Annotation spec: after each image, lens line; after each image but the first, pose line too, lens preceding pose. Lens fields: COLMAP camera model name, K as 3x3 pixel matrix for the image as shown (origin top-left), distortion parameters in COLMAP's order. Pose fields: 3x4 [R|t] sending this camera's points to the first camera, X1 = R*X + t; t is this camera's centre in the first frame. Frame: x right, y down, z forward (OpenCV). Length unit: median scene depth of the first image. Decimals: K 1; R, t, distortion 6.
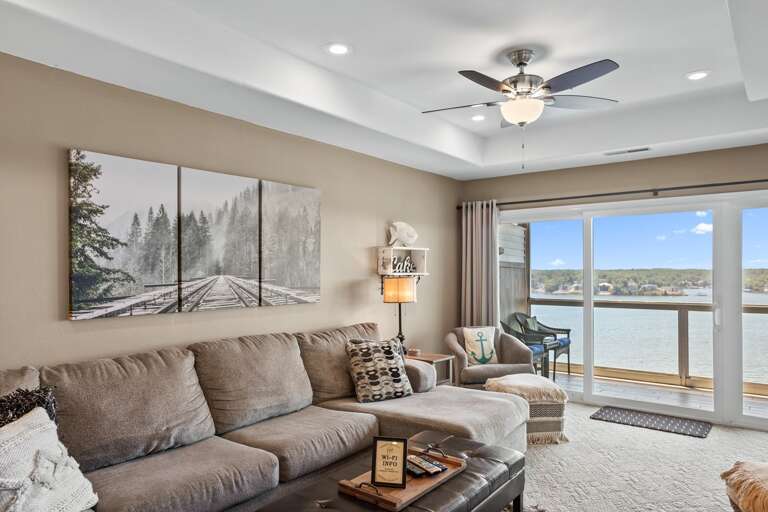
lens RADIAL K [[518.6, 0, 382.7], [0, 518.6, 261.6], [0, 0, 1]] dist [-0.003614, -0.000409]
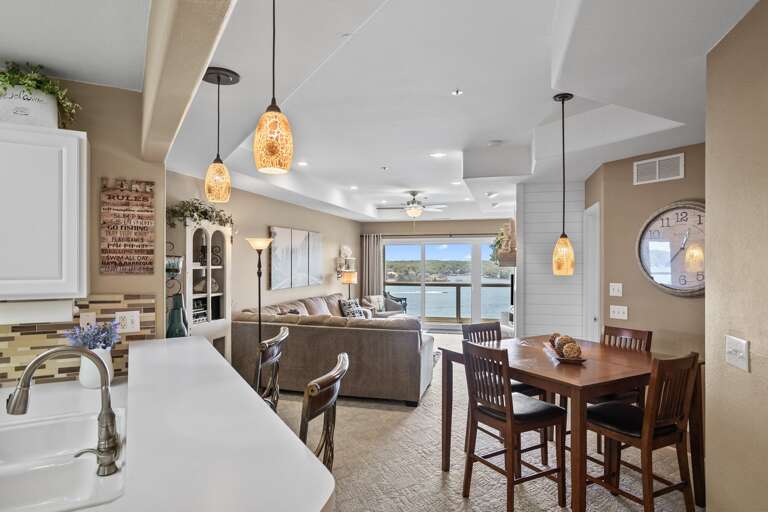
lens RADIAL K [[468.7, 0, 383.4], [0, 468.7, 258.0], [0, 0, 1]] dist [-0.028899, 0.000716]
pose [[0.924264, 0.004980, 0.381721, -0.499741], [-0.008998, 0.999921, 0.008744, -0.041490], [-0.381647, -0.011516, 0.924236, -0.745476]]
